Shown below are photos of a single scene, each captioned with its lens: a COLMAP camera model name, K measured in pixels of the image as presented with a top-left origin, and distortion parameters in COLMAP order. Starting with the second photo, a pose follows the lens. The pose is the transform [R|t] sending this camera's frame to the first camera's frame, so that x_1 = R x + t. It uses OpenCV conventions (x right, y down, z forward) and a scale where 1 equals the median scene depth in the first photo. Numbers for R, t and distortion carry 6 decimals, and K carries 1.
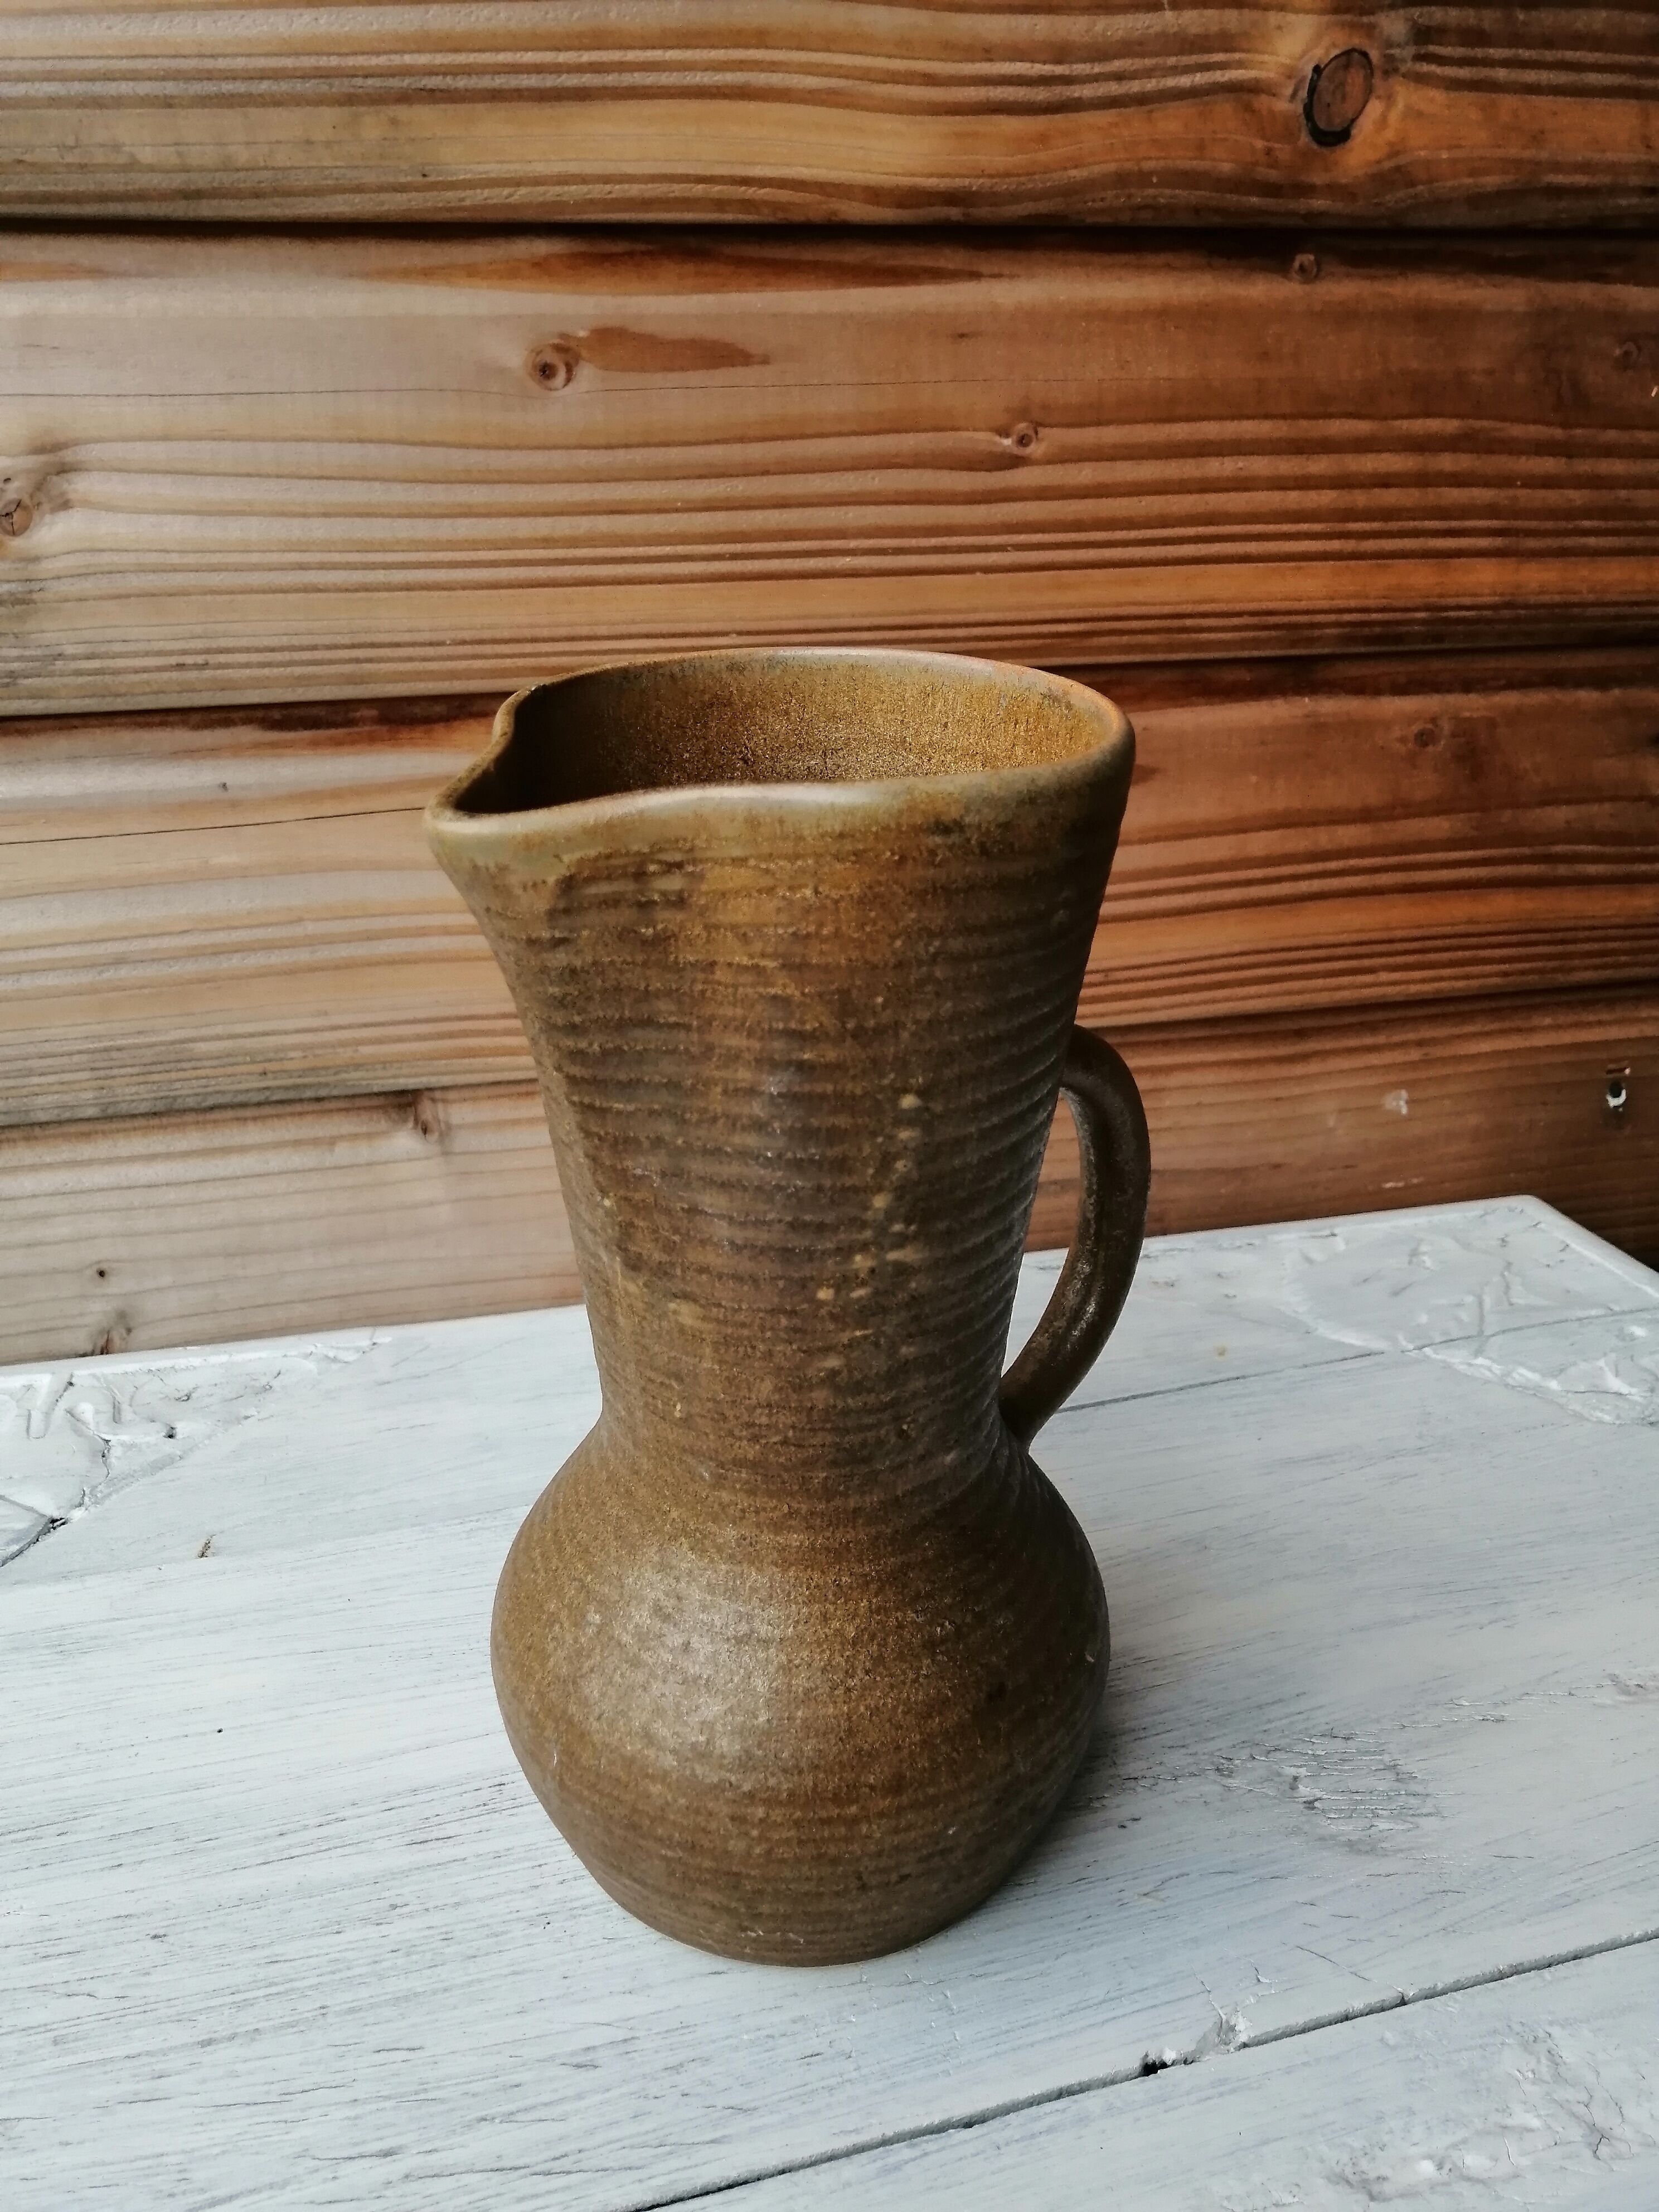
lens RADIAL K [[1840.3, 0, 829.5], [0, 1840.3, 1106.0], [0, 0, 1]] dist [-0.028766, 0.064858]
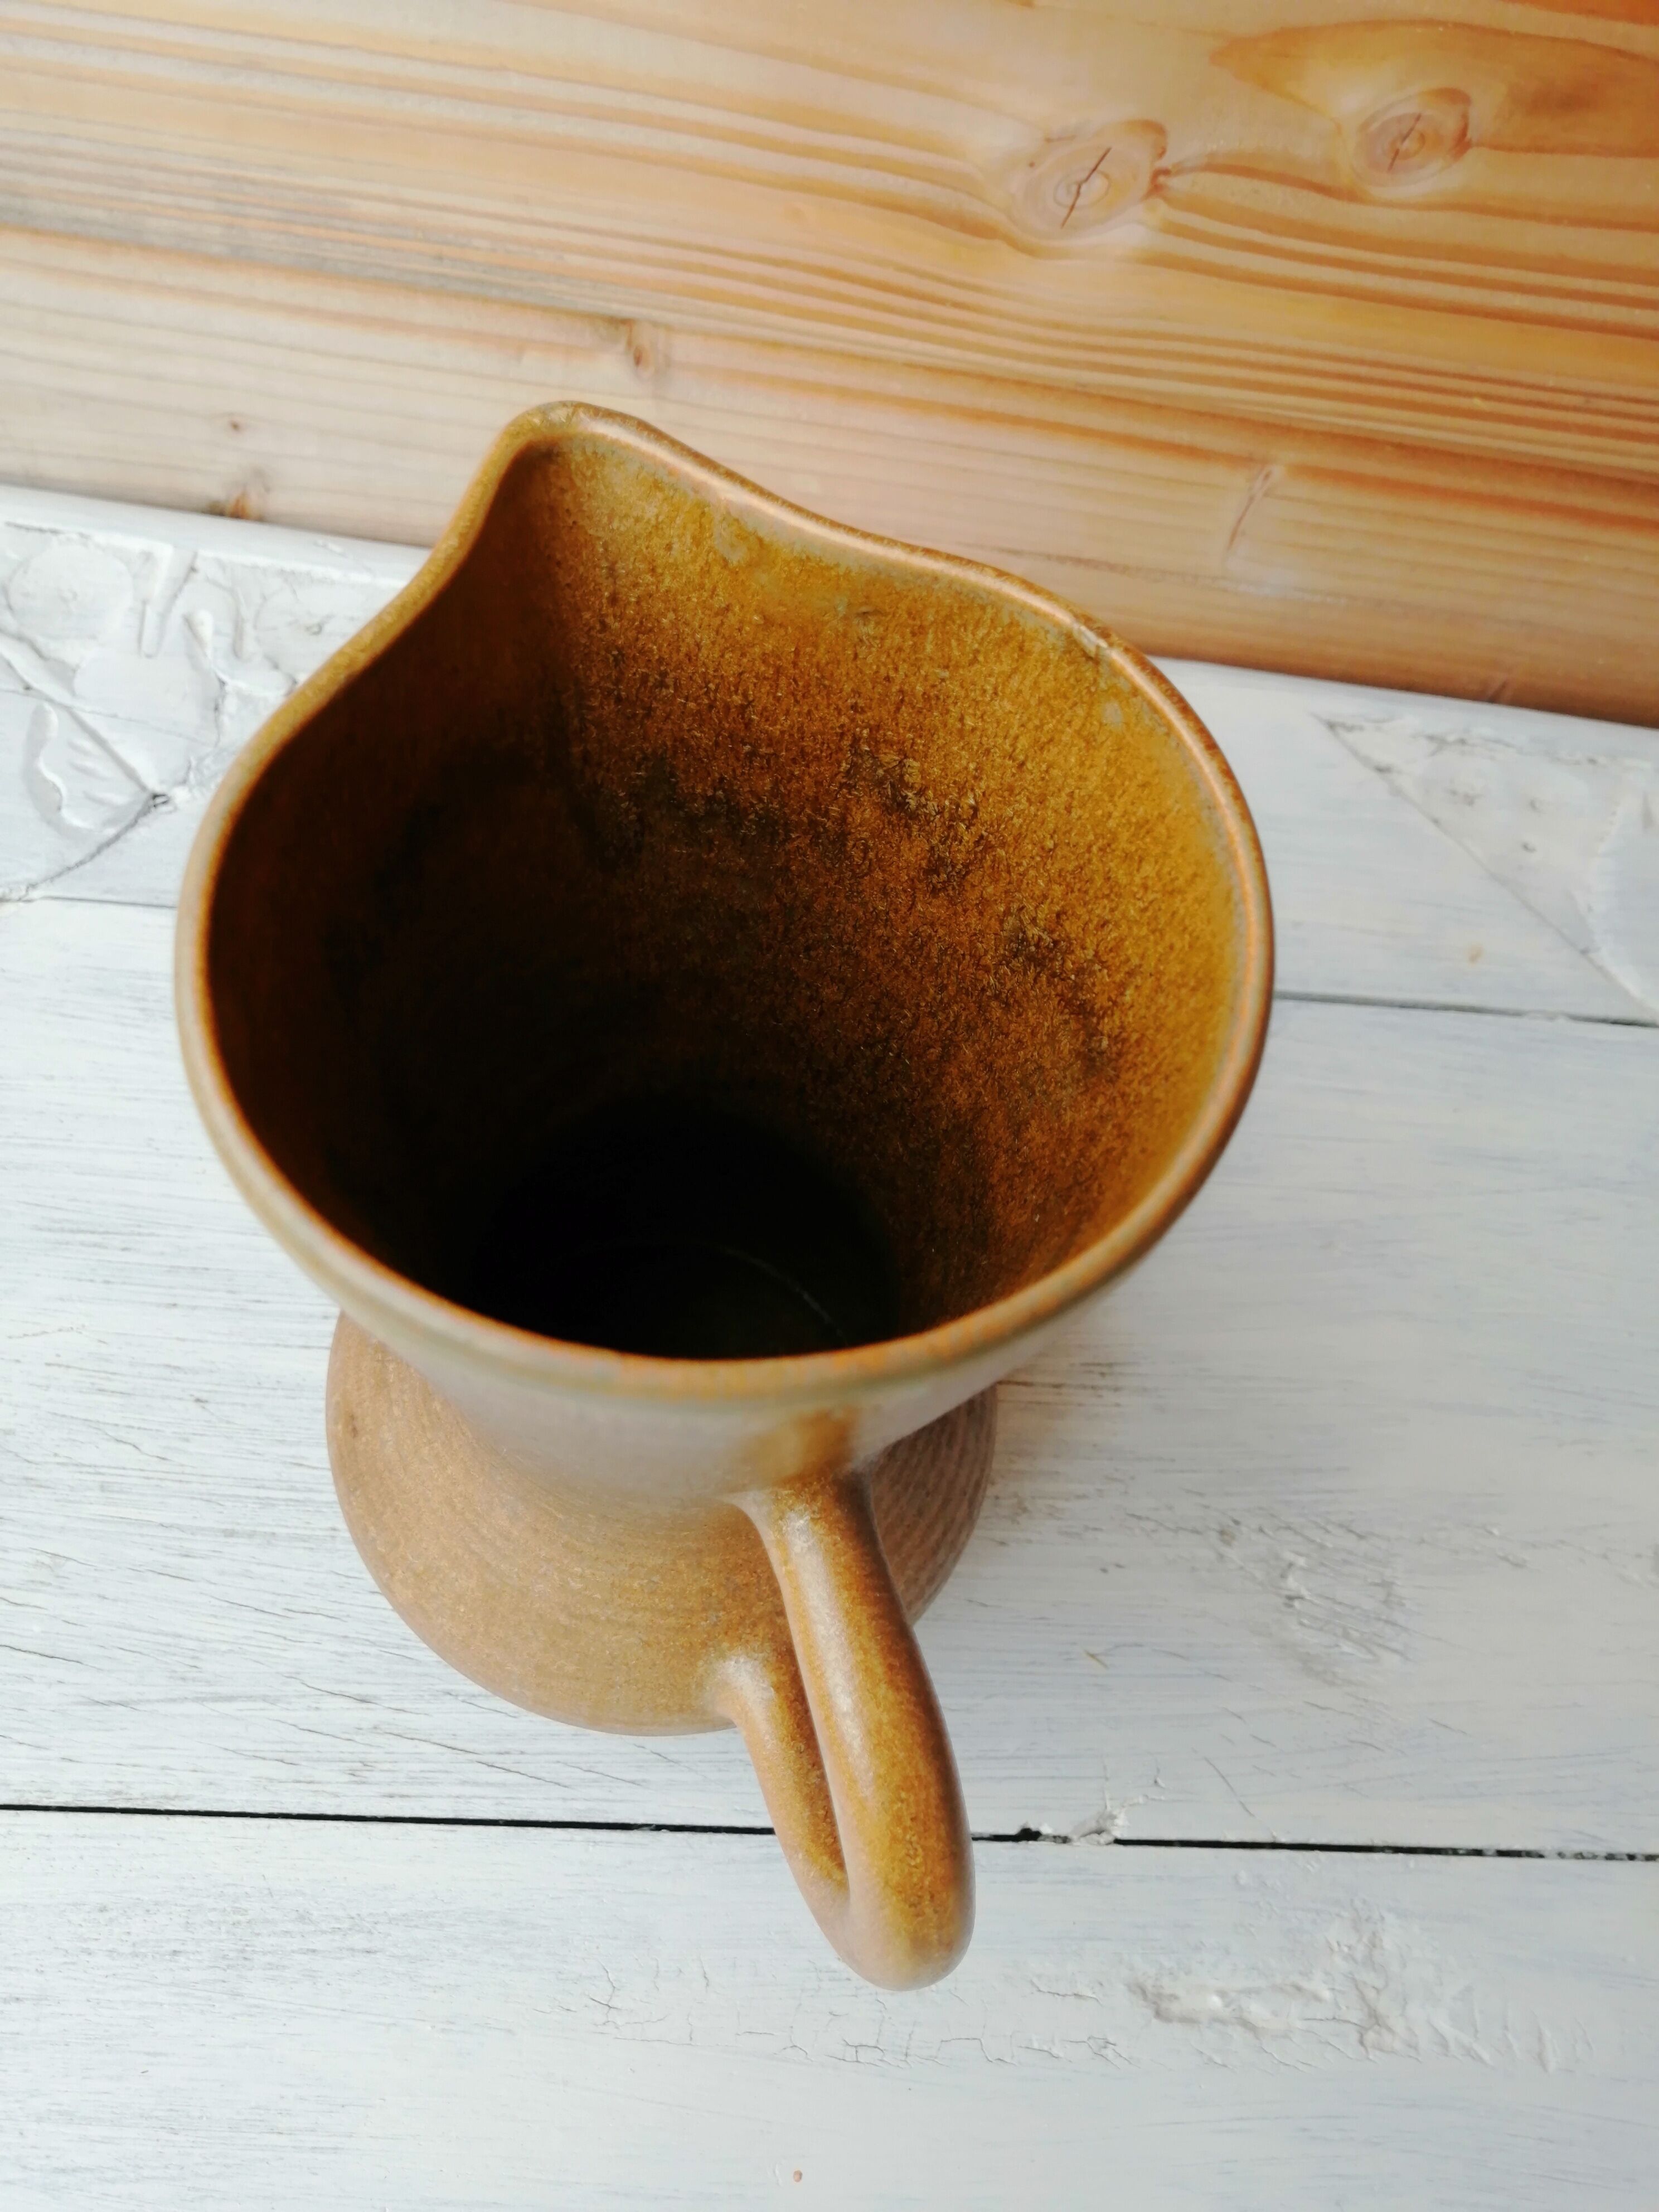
lens RADIAL K [[1840.3, 0, 829.5], [0, 1840.3, 1106.0], [0, 0, 1]] dist [-0.028766, 0.064858]
pose [[0.950153, 0.311598, -0.010737, -0.054111], [-0.227315, 0.715896, 0.660167, -0.423715], [0.213393, -0.624819, 0.751042, 0.349790]]
